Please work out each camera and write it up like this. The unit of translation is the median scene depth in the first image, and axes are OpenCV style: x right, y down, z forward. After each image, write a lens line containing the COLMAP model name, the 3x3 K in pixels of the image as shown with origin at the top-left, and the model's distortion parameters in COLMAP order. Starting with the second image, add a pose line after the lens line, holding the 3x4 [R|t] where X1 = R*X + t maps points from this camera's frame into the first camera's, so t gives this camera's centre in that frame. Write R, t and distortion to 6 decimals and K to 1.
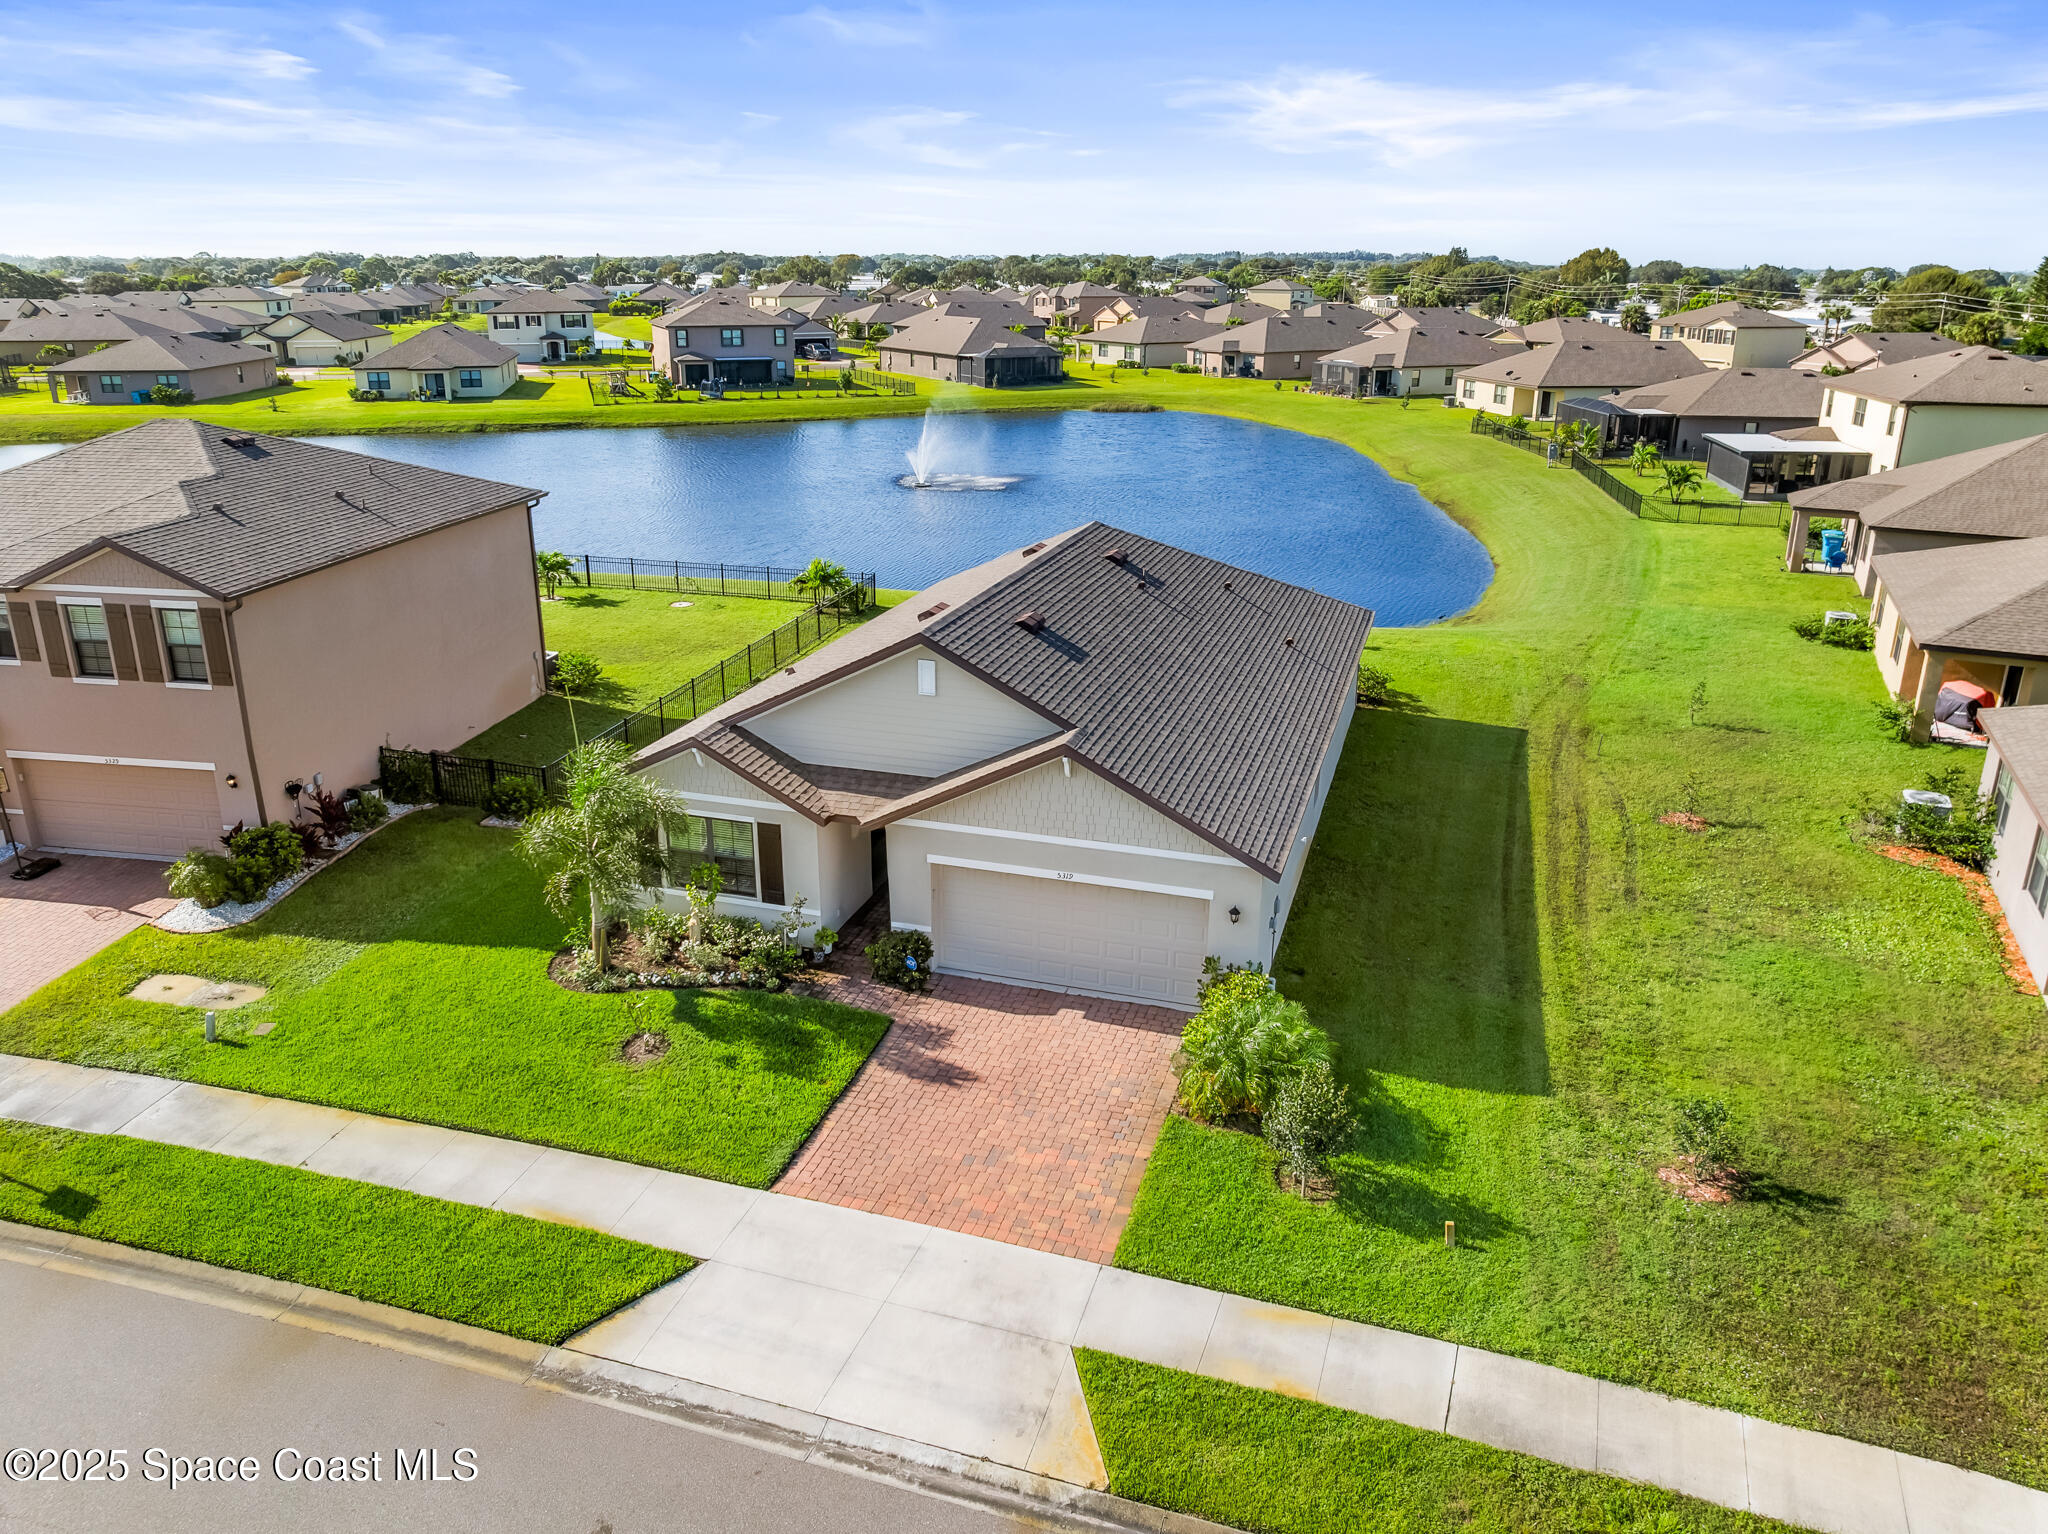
lens RADIAL K [[1442.2, 0, 1024.0], [0, 1442.2, 767.0], [0, 0, 1]] dist [-0.044595, 0.001377]
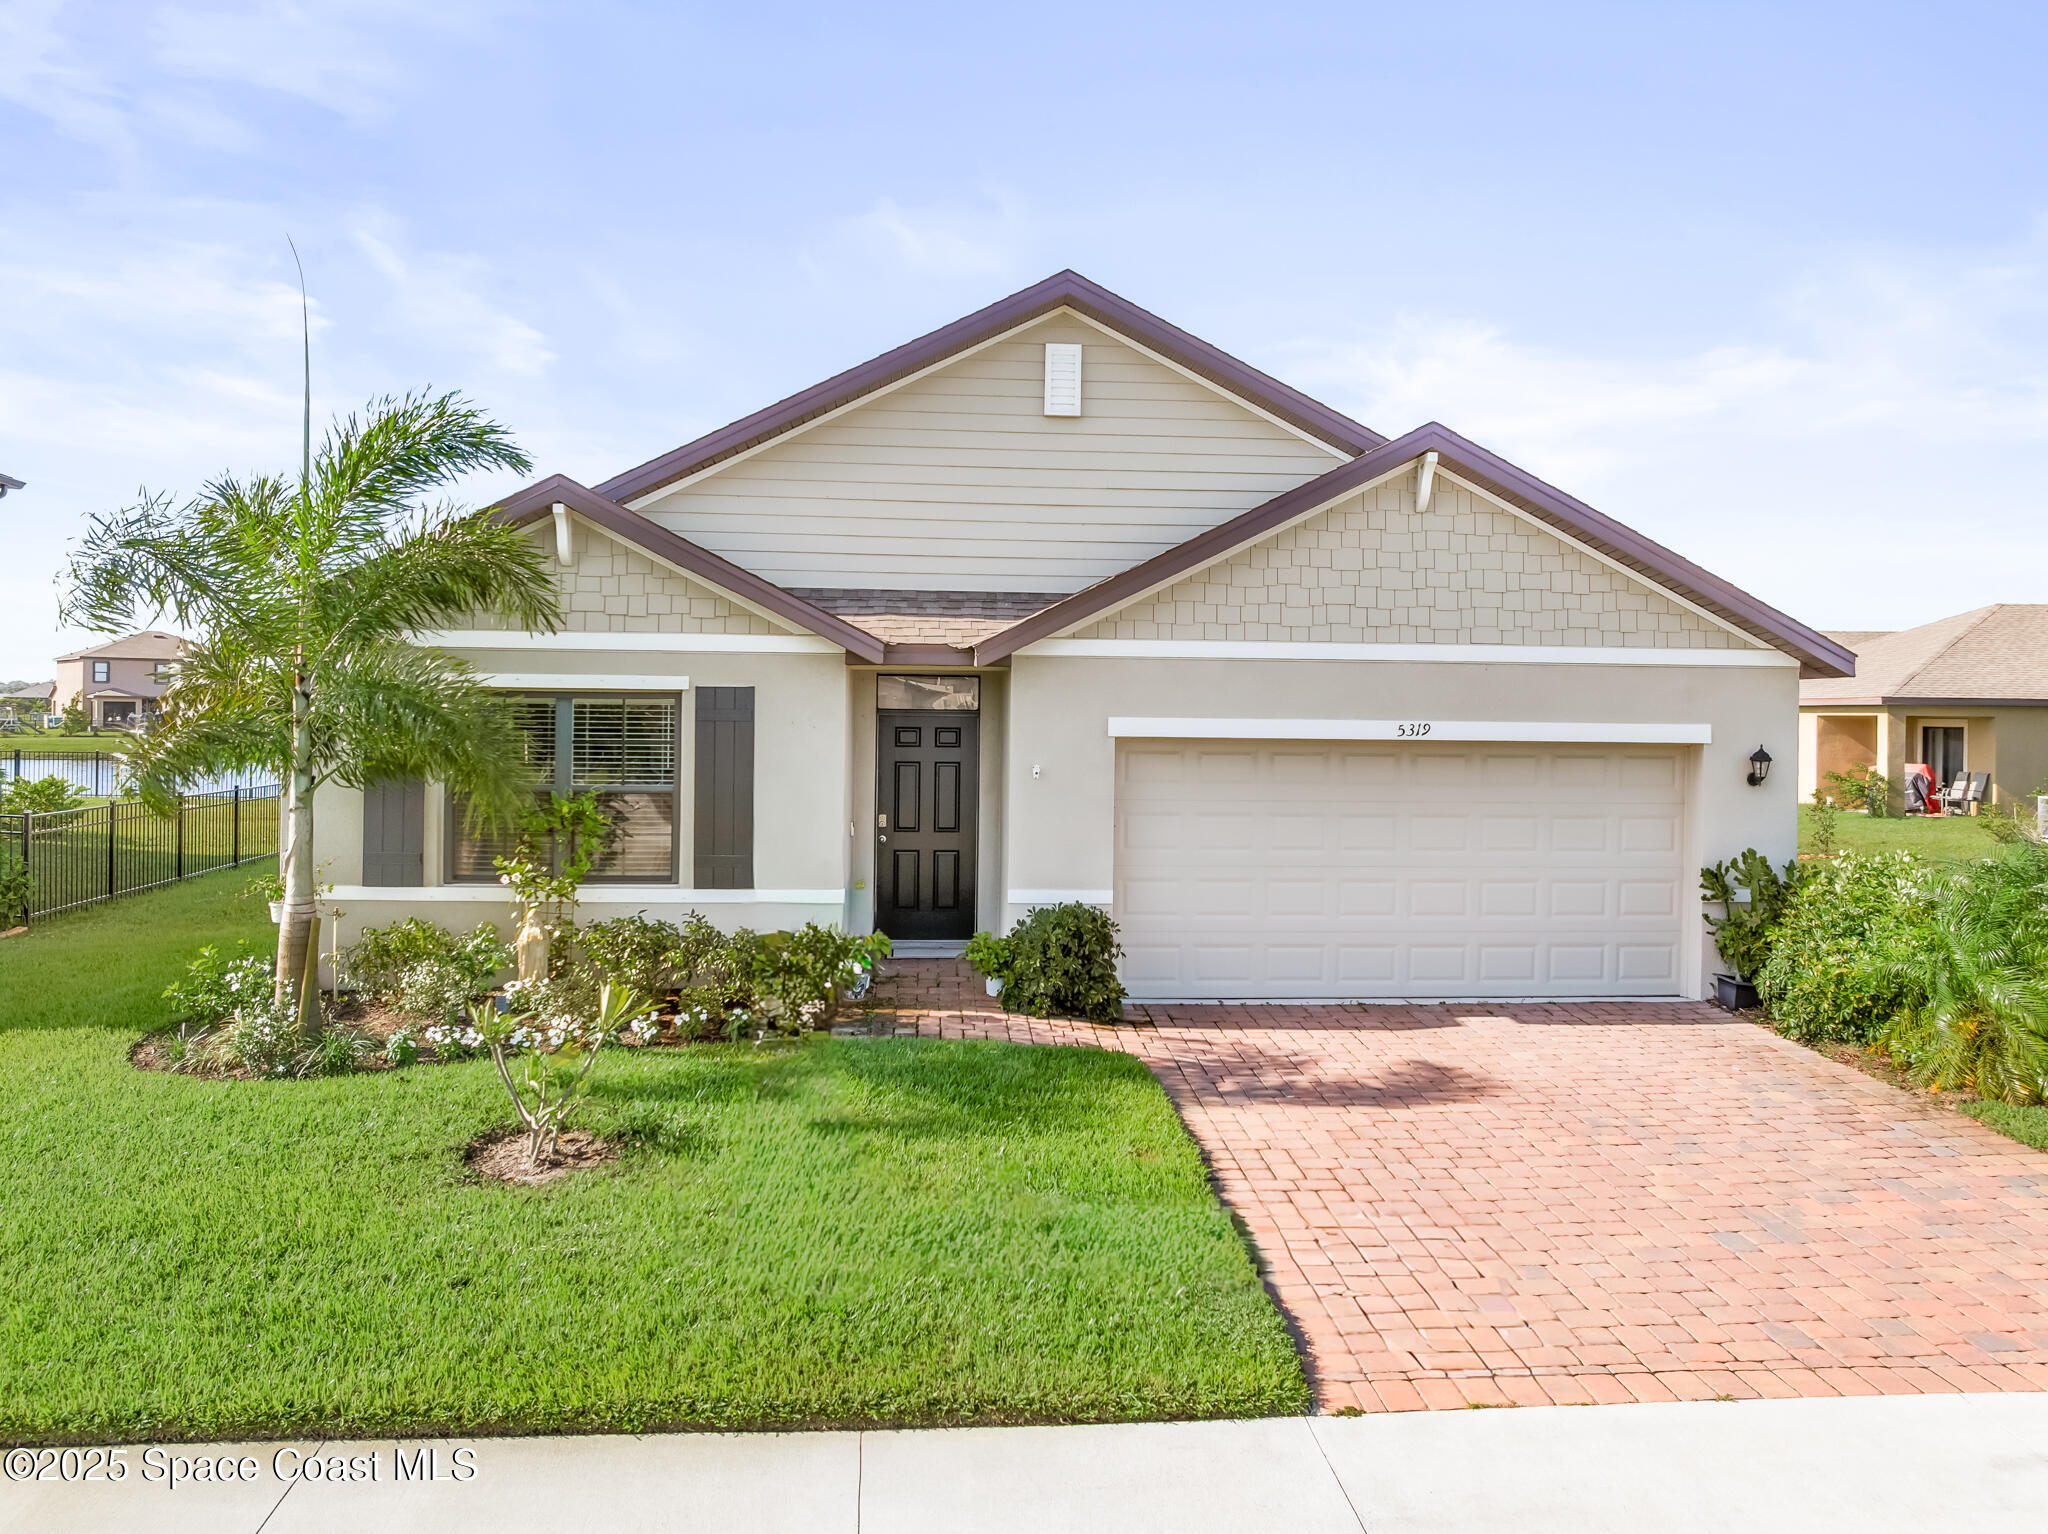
lens RADIAL K [[1463.3, 0, 1025.1], [0, 1463.3, 727.5], [0, 0, 1]] dist [-0.034479, -0.003749]
pose [[0.932214, 0.004437, 0.361880, -0.245540], [0.111214, 0.948029, -0.298115, 0.188023], [-0.344396, 0.318153, 0.883272, 0.561656]]
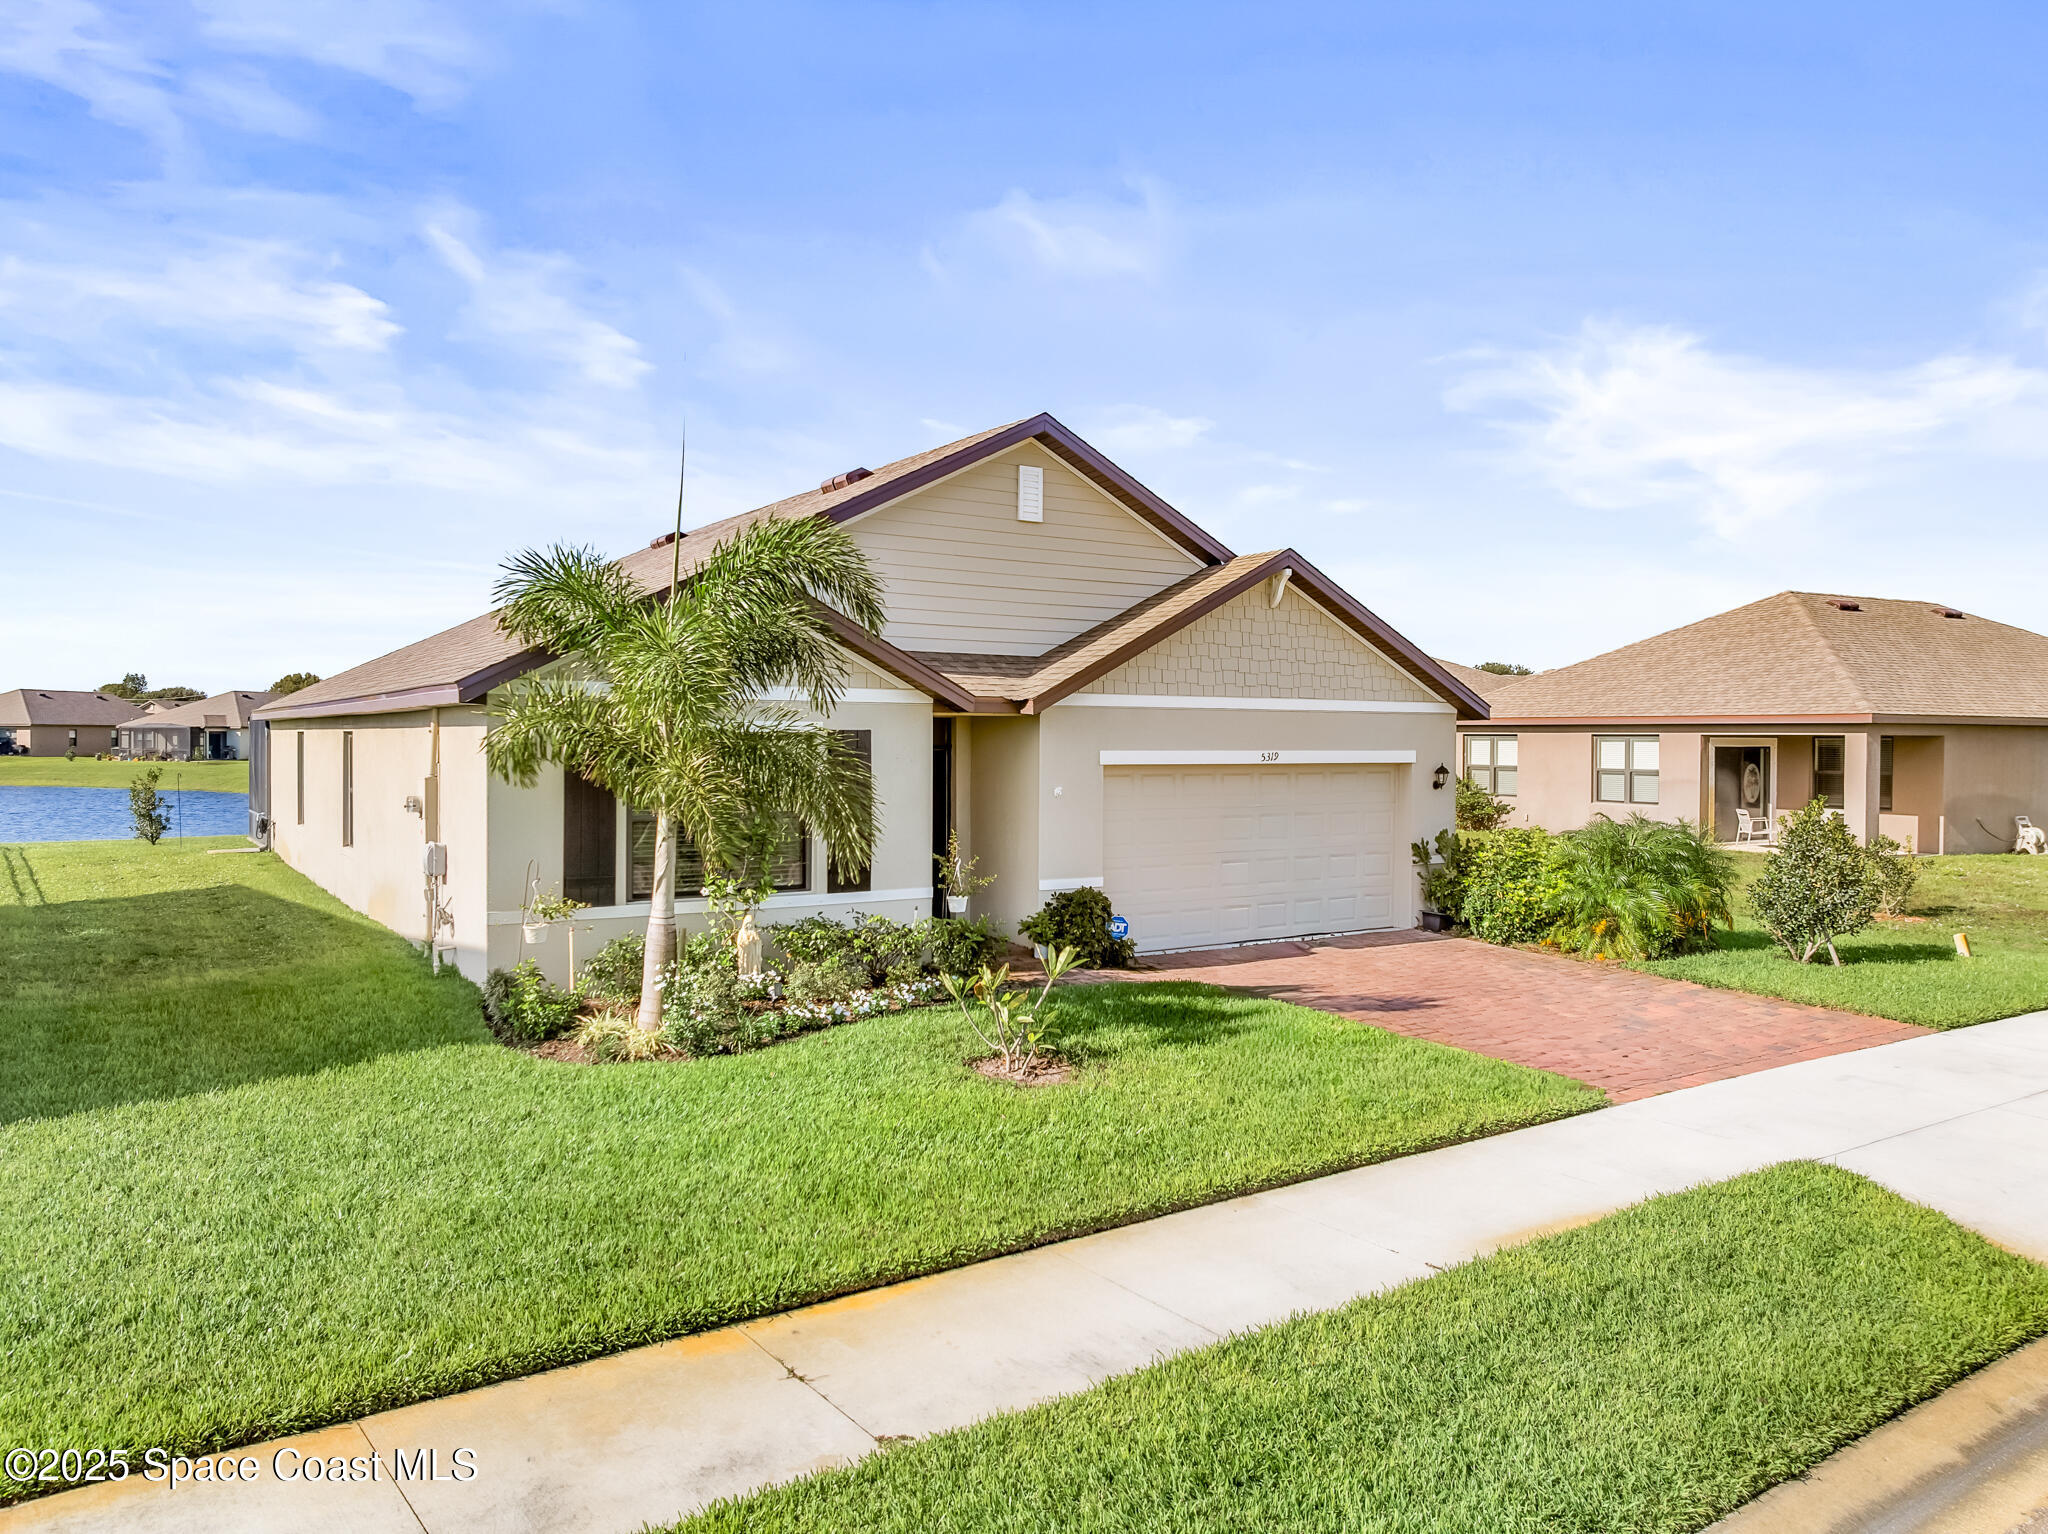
lens RADIAL K [[1441.4, 0, 1024.0], [0, 1441.4, 767.0], [0, 0, 1]] dist [-0.033574, -0.002355]
pose [[0.634837, -0.014132, 0.772517, -0.540552], [0.253003, 0.948512, -0.190562, 0.168279], [-0.730049, 0.316425, 0.605726, 0.606341]]
